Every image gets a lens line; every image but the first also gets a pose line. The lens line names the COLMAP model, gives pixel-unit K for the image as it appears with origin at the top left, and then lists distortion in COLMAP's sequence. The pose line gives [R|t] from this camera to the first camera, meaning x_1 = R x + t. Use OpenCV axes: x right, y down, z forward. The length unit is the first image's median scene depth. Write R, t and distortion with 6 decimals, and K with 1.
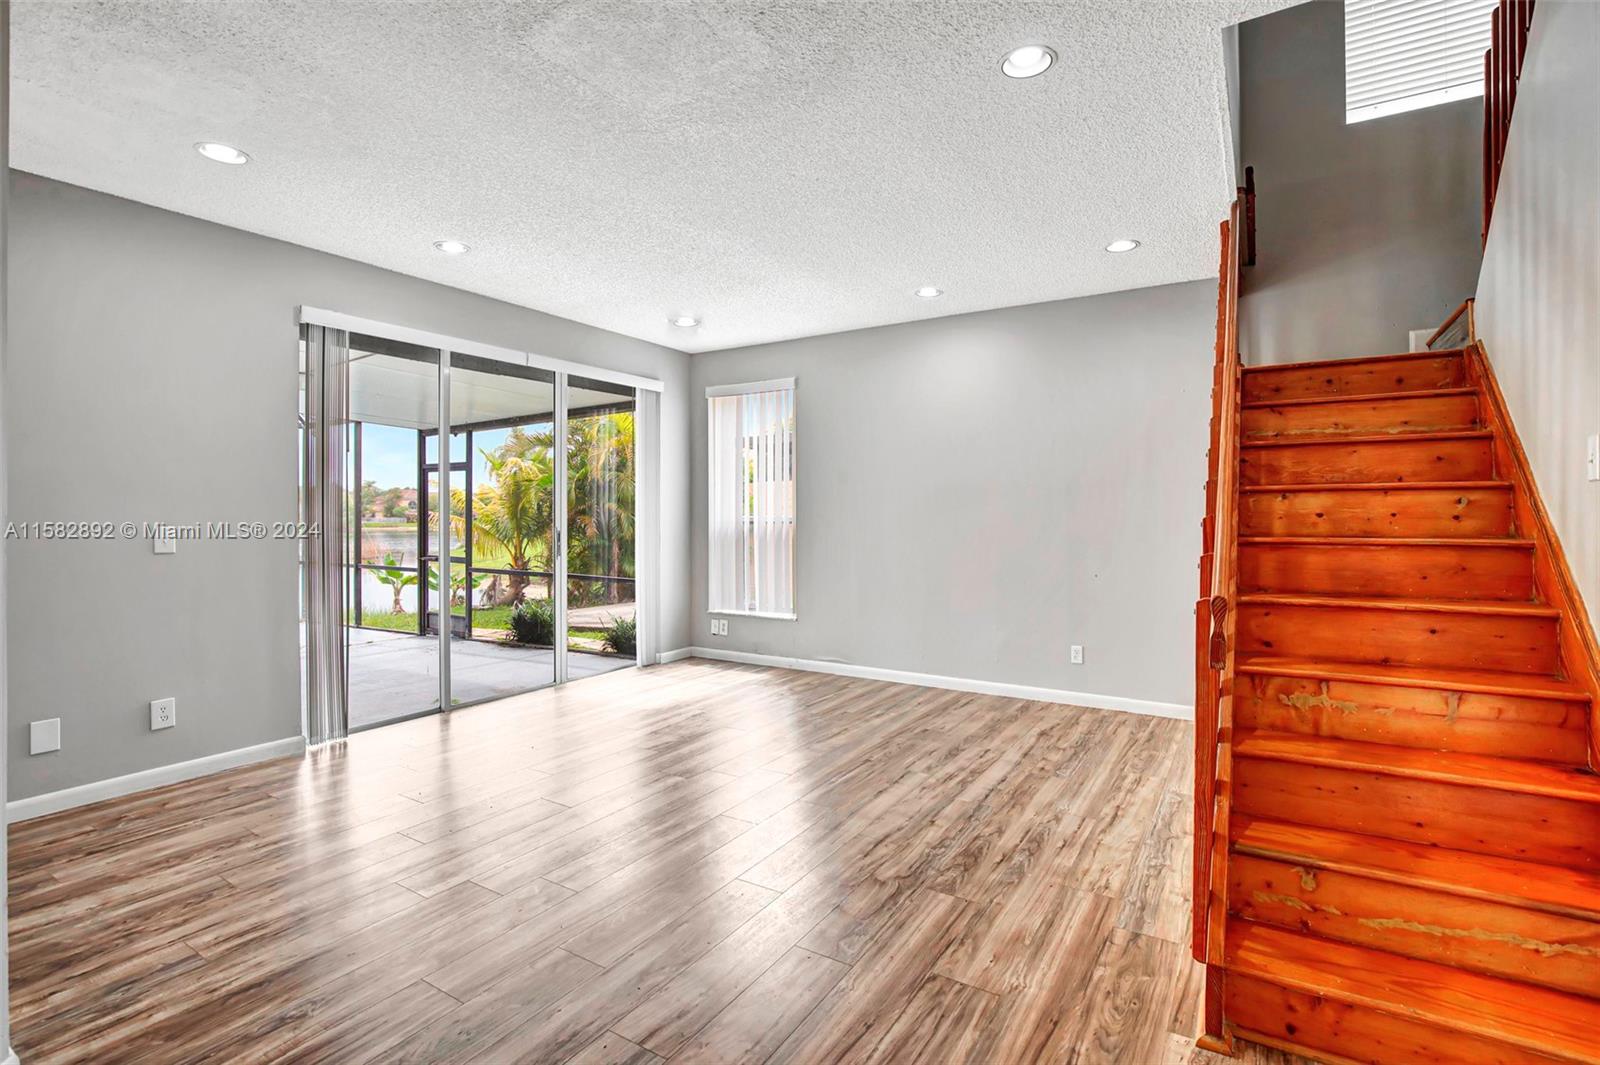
lens RADIAL K [[739.1, 0, 806.7], [0, 739.1, 517.2], [0, 0, 1]] dist [-0.024292, 0.000464]
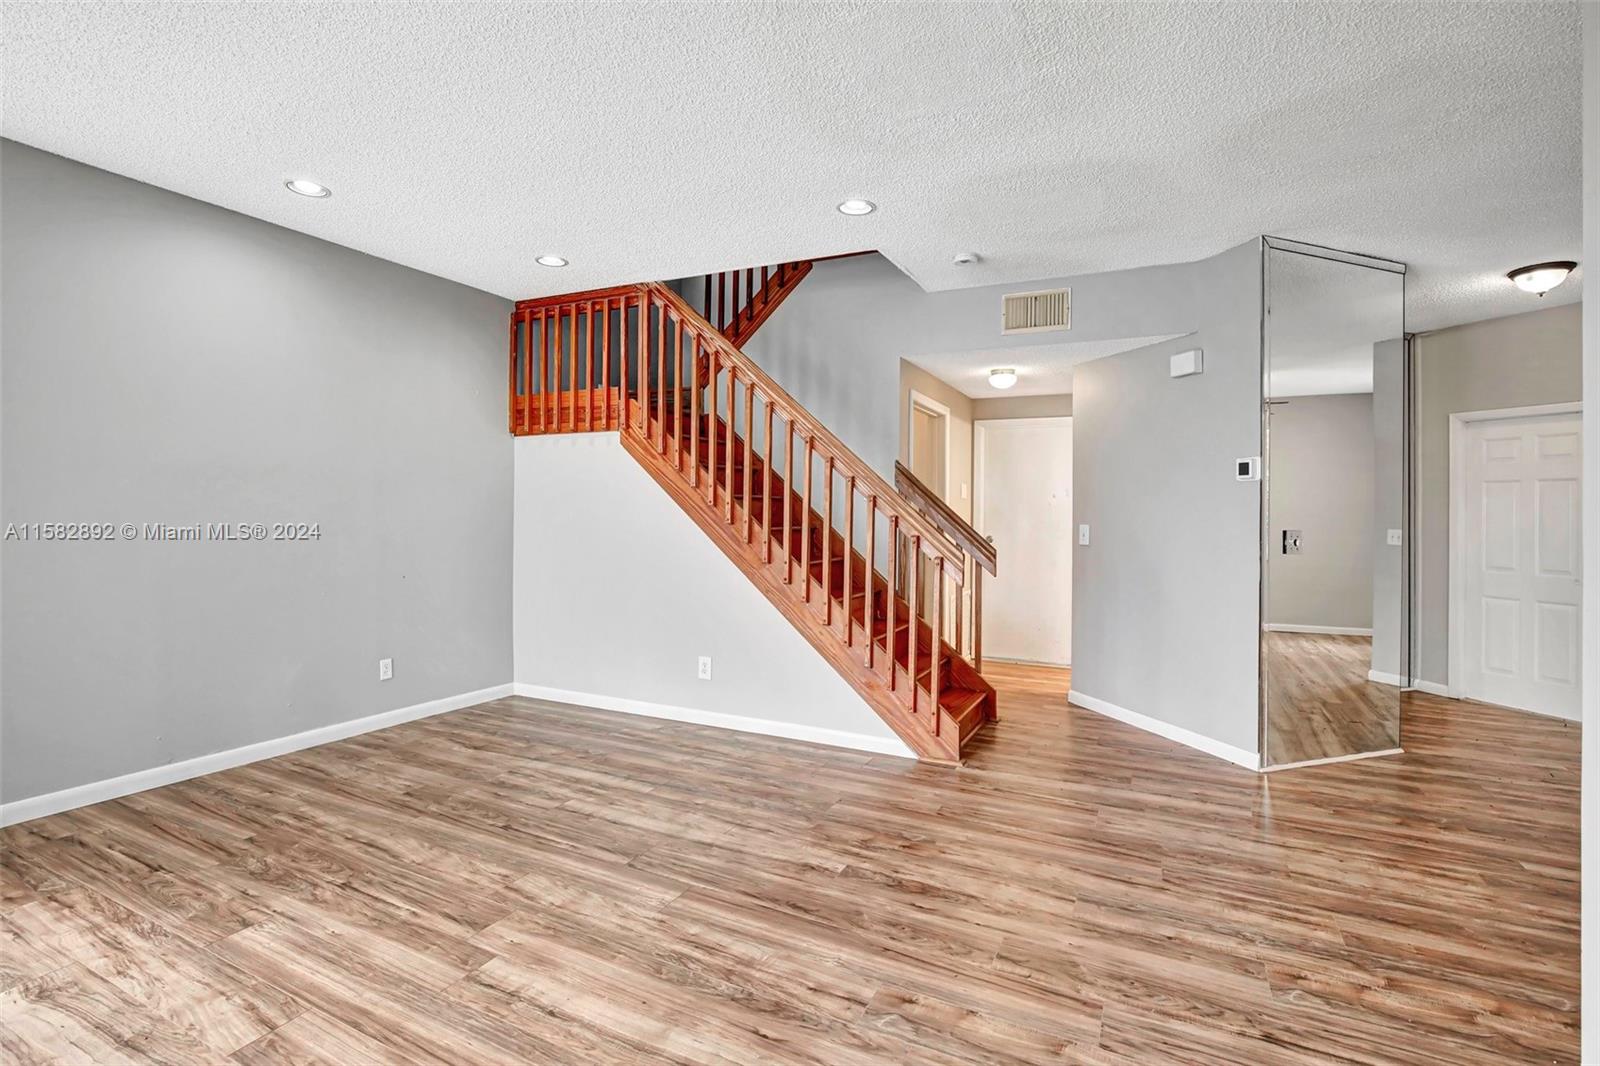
lens RADIAL K [[750.6, 0, 812.7], [0, 750.6, 507.8], [0, 0, 1]] dist [-0.024528, 0.001347]
pose [[-0.098551, 0.008028, 0.995100, -0.938400], [-0.007552, 0.999933, -0.008815, -0.002263], [-0.995103, -0.008384, -0.098484, 0.970437]]
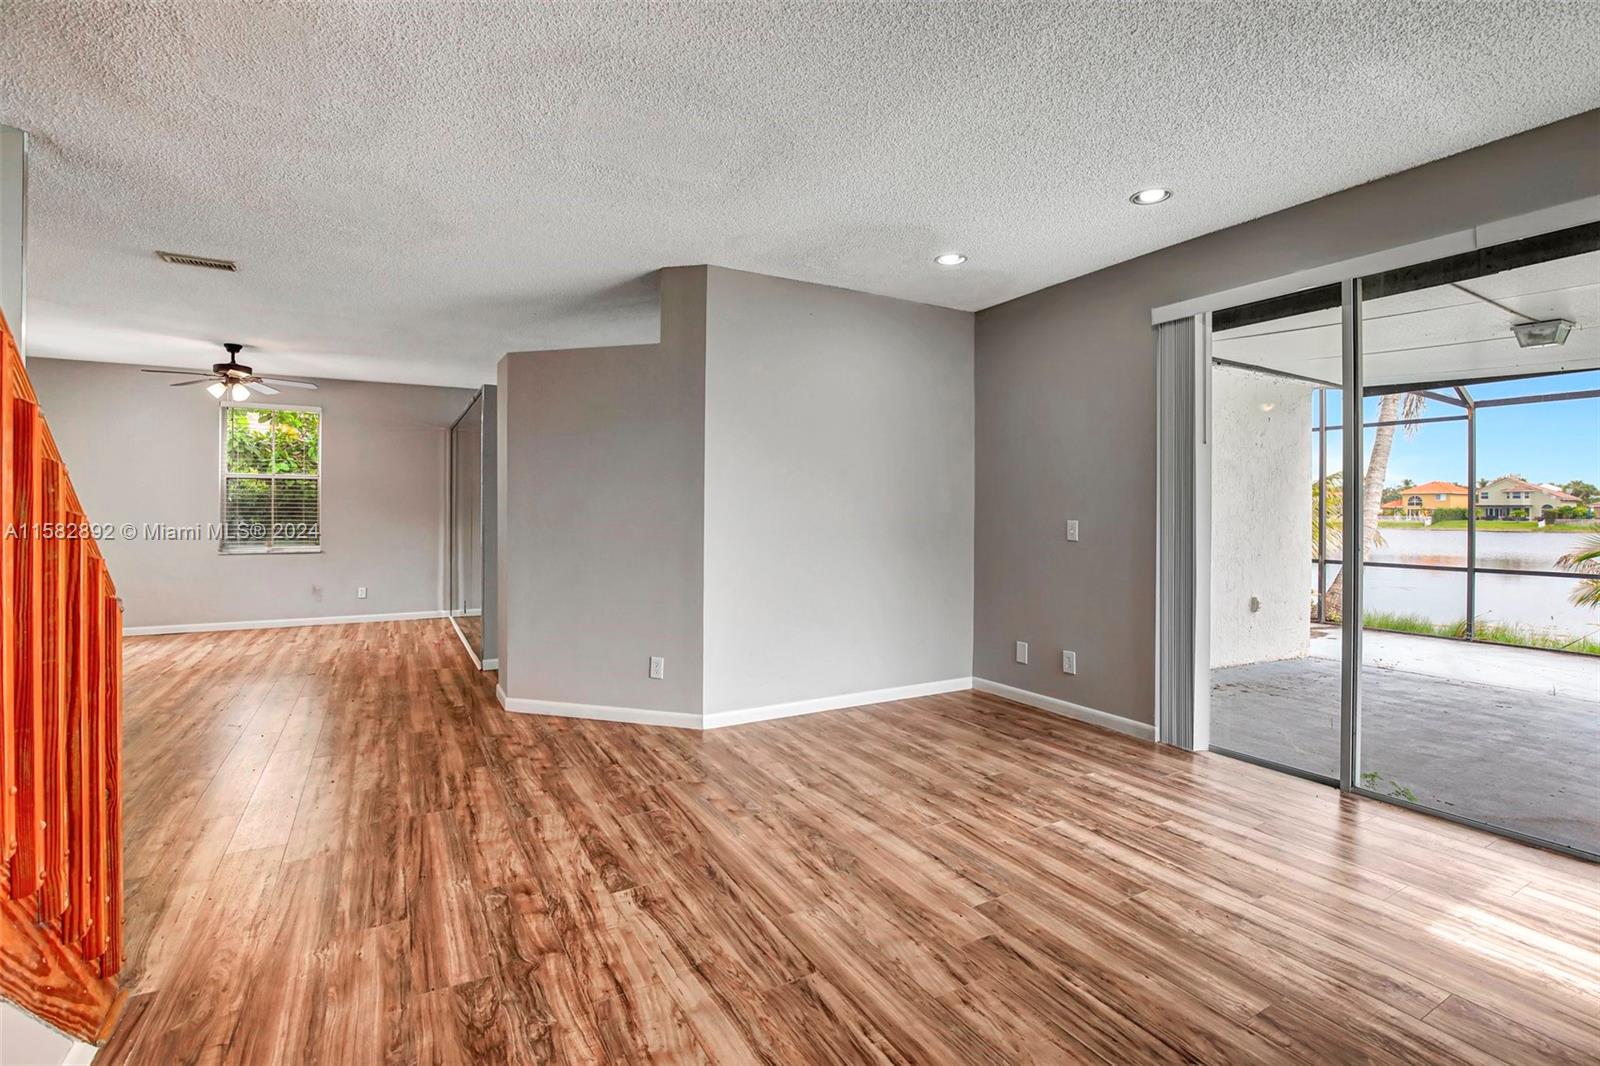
lens RADIAL K [[750.6, 0, 812.7], [0, 750.6, 507.8], [0, 0, 1]] dist [-0.024528, 0.001347]
pose [[-0.473741, -0.001380, -0.880663, 0.598678], [-0.005961, 0.999981, 0.001639, -0.007252], [0.880644, 0.006026, -0.473740, 1.424765]]
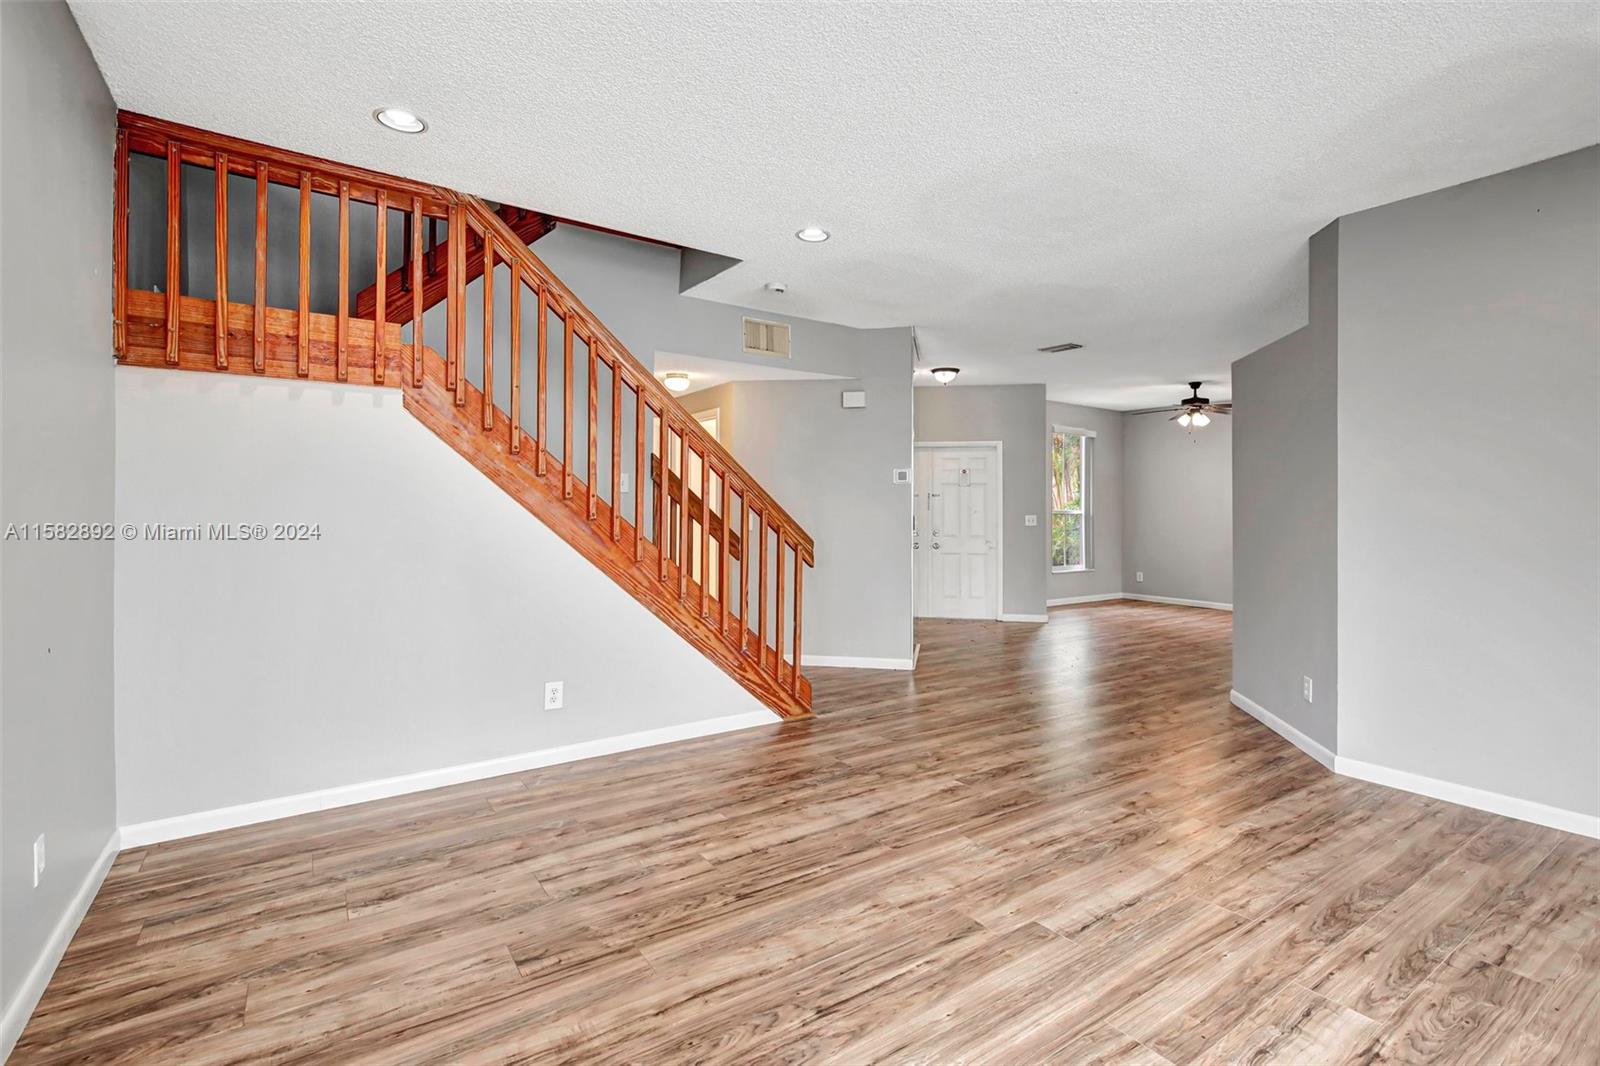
lens RADIAL K [[735.7, 0, 814.5], [0, 735.7, 502.2], [0, 0, 1]] dist [-0.003163, -0.001049]
pose [[-0.918501, 0.002291, 0.395412, -0.286570], [-0.000498, 0.999976, -0.006953, -0.003453], [-0.395418, -0.006583, -0.918478, 1.991069]]
